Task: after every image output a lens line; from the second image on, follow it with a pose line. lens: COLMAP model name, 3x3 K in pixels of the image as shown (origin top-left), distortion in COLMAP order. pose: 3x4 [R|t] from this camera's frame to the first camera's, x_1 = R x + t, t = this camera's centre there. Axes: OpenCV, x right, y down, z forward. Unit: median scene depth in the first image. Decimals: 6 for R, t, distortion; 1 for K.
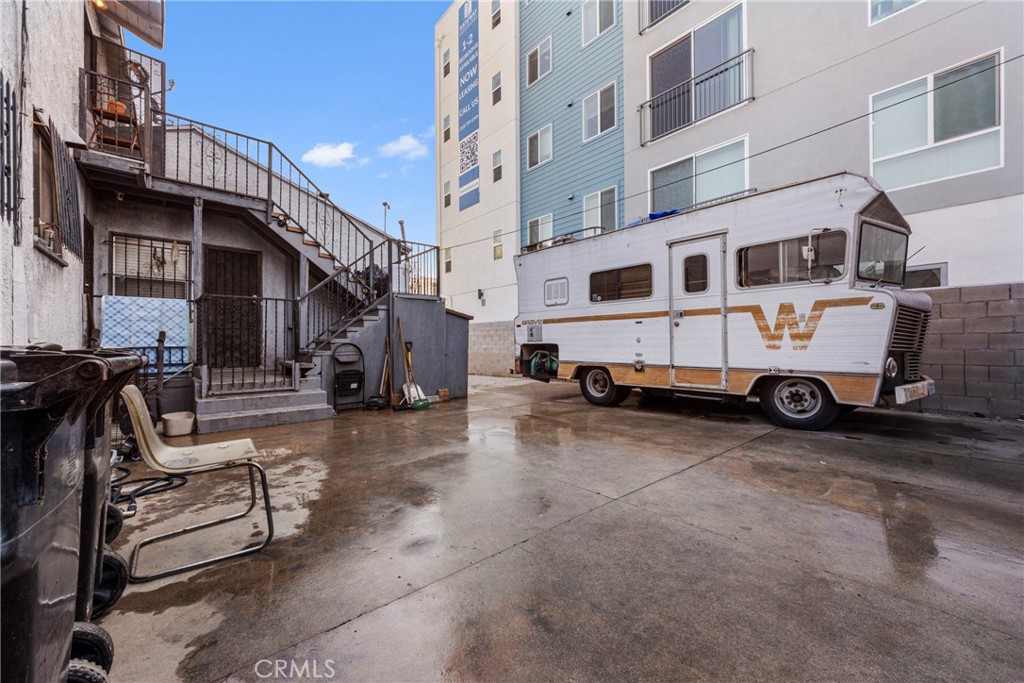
lens RADIAL K [[393.9, 0, 508.4], [0, 393.9, 341.7], [0, 0, 1]] dist [-0.004292, -0.000358]
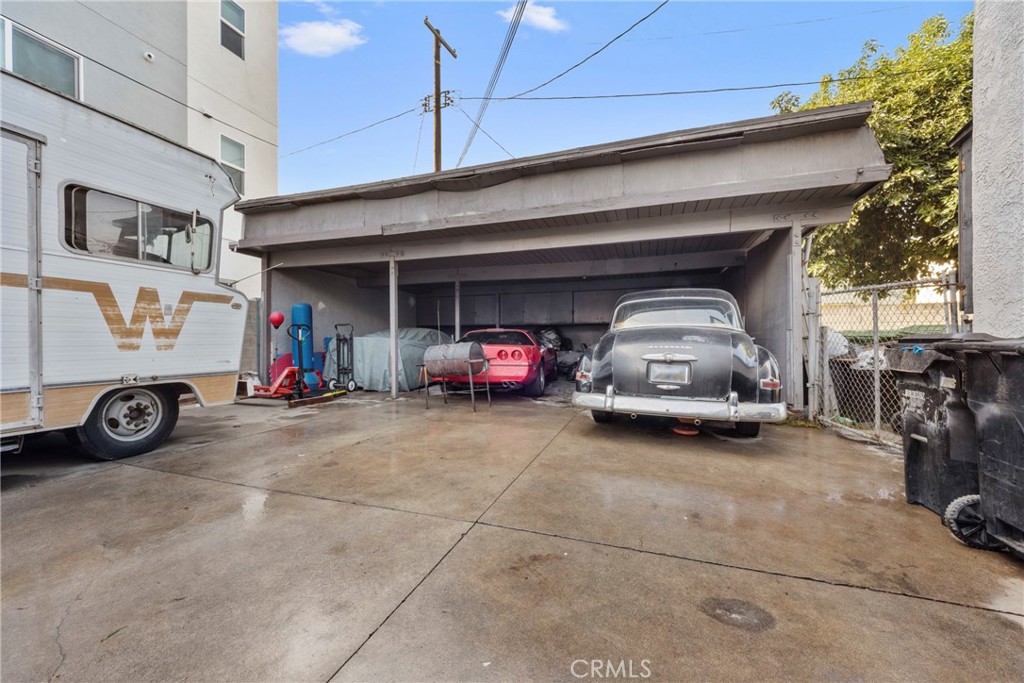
lens RADIAL K [[393.9, 0, 506.7], [0, 393.9, 341.5], [0, 0, 1]] dist [-0.004292, -0.000358]
pose [[-0.507561, 0.005420, 0.861599, -0.287353], [0.000367, 0.999981, -0.006074, 0.008849], [-0.861615, -0.002766, -0.507554, 0.796911]]
